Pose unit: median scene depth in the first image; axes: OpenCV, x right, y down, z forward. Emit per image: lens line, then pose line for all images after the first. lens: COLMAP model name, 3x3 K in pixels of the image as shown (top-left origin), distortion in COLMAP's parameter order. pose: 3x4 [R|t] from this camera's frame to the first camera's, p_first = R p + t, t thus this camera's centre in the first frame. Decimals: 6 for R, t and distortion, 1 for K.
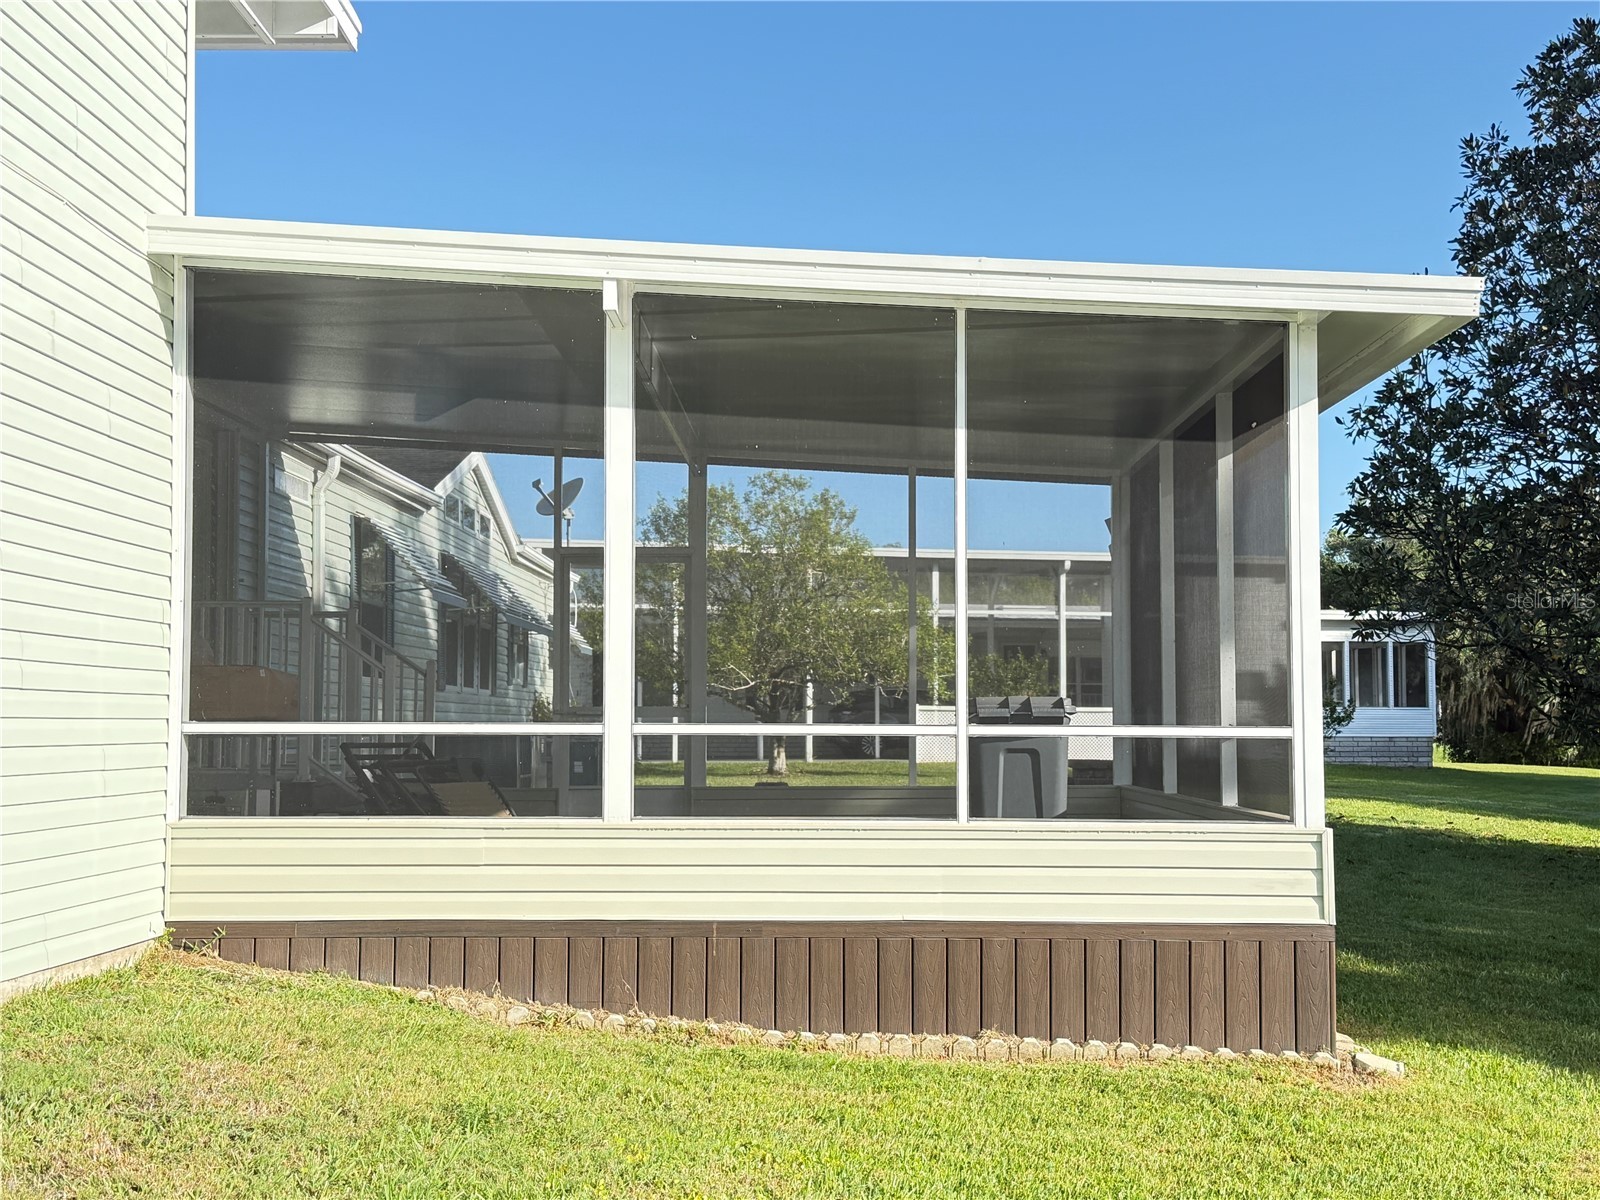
lens RADIAL K [[2040.2, 0, 797.5], [0, 2040.2, 601.2], [0, 0, 1]] dist [0.125222, 0.000000]
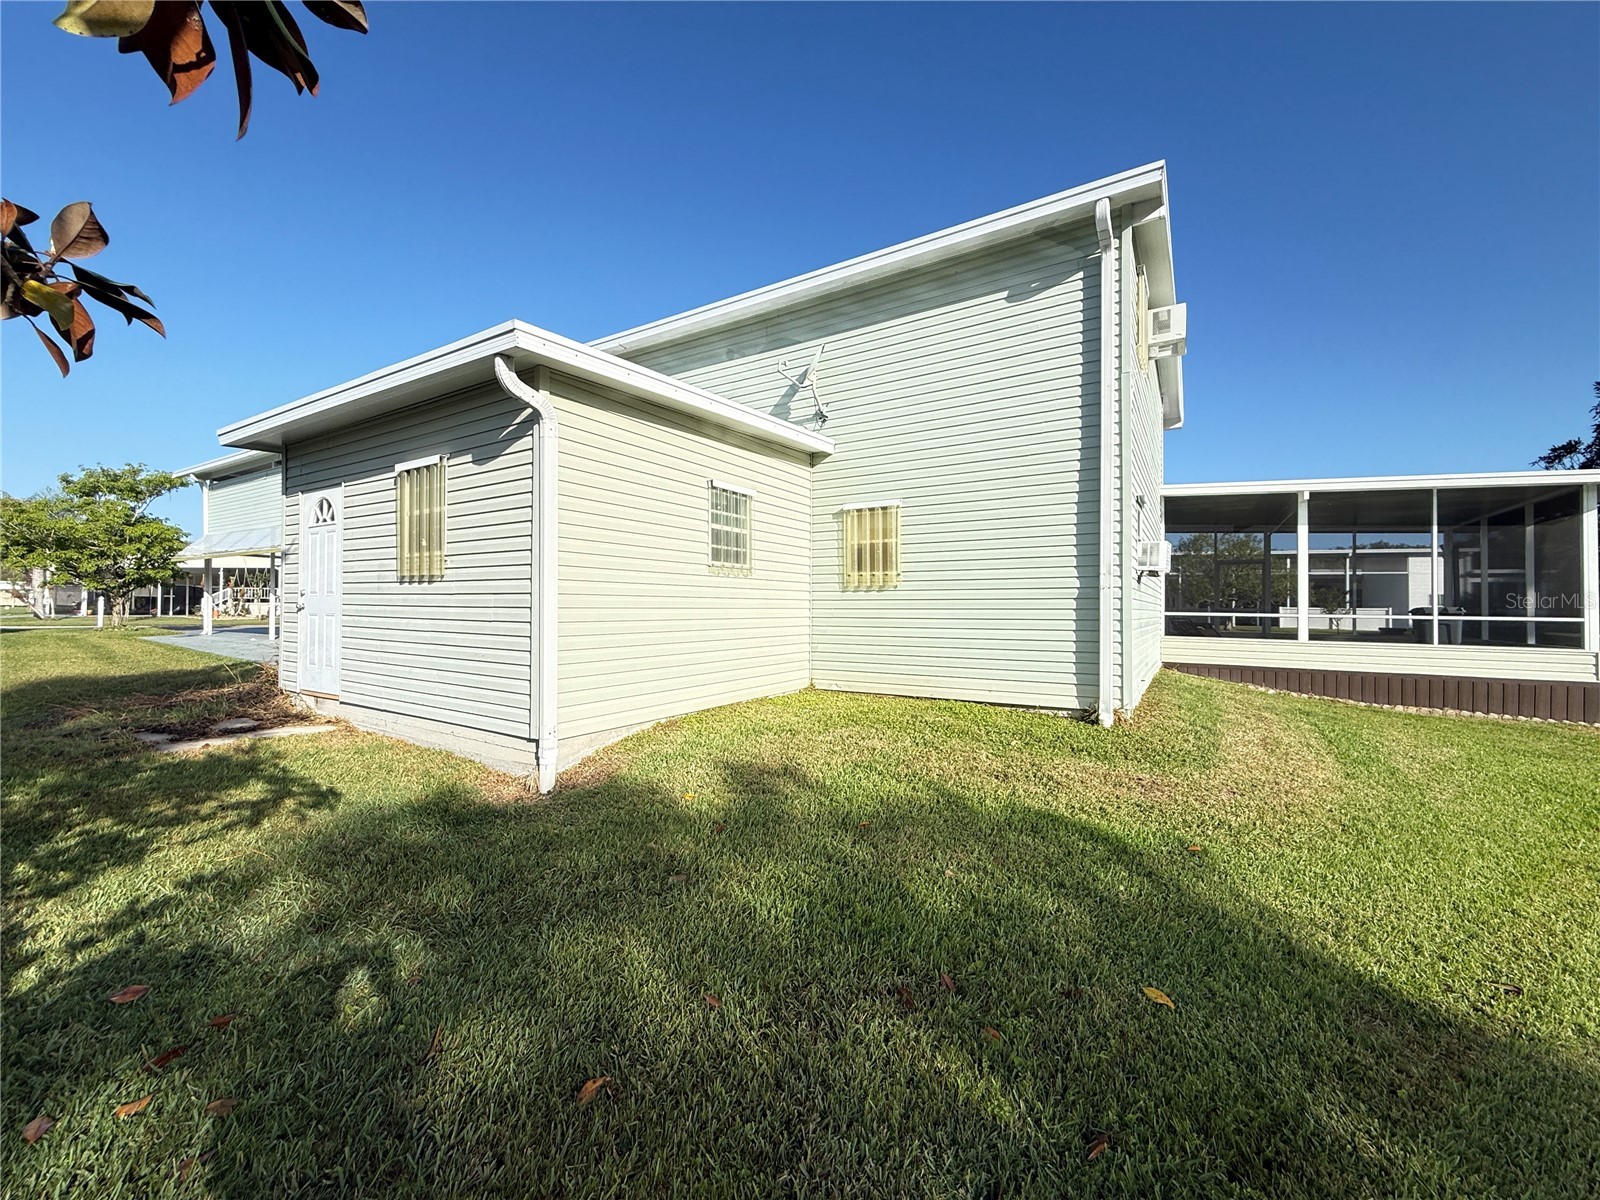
lens RADIAL K [[637.2, 0, 803.3], [0, 637.2, 598.7], [0, 0, 1]] dist [-0.000560, 0.000061]
pose [[0.860636, -0.000327, -0.509221, -0.272192], [0.021694, 0.999115, 0.036024, -0.026104], [0.508758, -0.042051, 0.859882, -0.398181]]
